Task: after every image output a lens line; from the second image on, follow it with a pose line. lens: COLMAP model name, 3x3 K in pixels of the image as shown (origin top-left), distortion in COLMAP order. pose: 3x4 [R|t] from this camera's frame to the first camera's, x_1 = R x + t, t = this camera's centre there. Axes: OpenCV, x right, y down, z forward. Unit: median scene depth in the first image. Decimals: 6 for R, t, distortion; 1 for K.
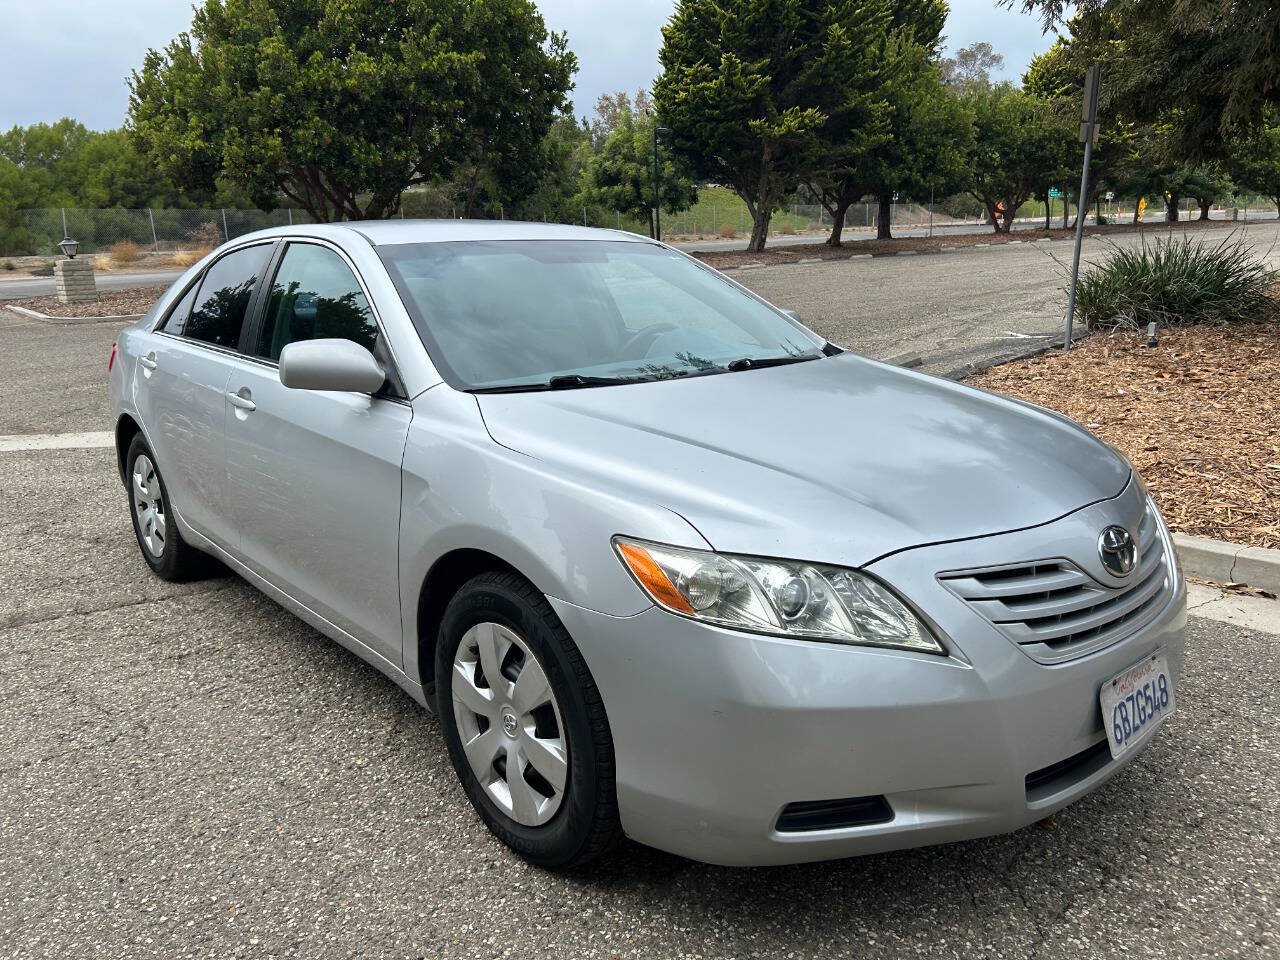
lens RADIAL K [[970.8, 0, 631.8], [0, 970.8, 475.1], [0, 0, 1]] dist [0.048612, -0.057212]
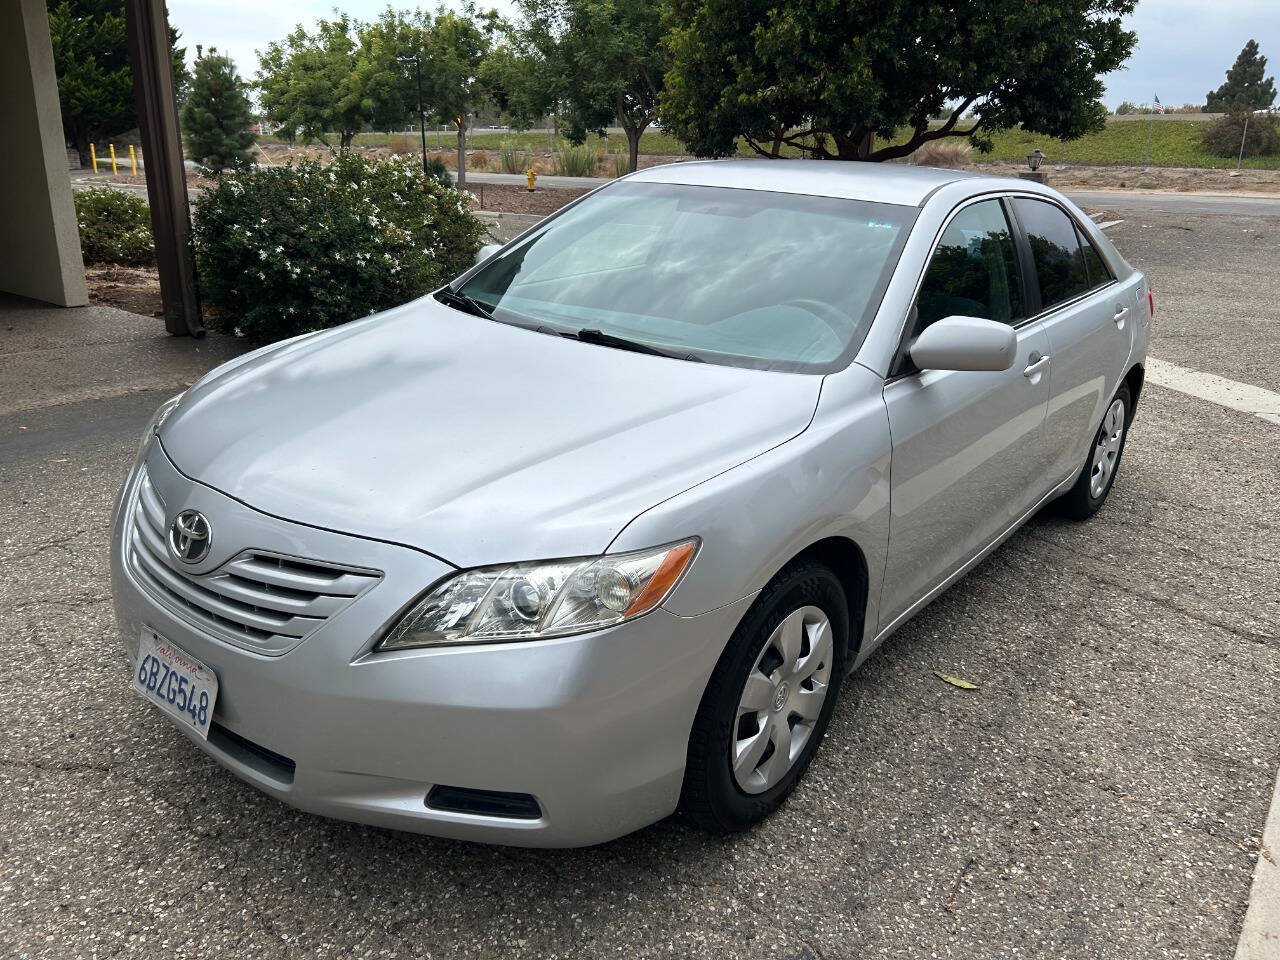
lens RADIAL K [[970.8, 0, 639.6], [0, 970.8, 486.5], [0, 0, 1]] dist [0.048612, -0.057212]
pose [[0.176573, 0.357947, -0.916895, 0.474143], [-0.266479, 0.914127, 0.305548, -0.127311], [0.947529, 0.190382, 0.256795, 0.375958]]
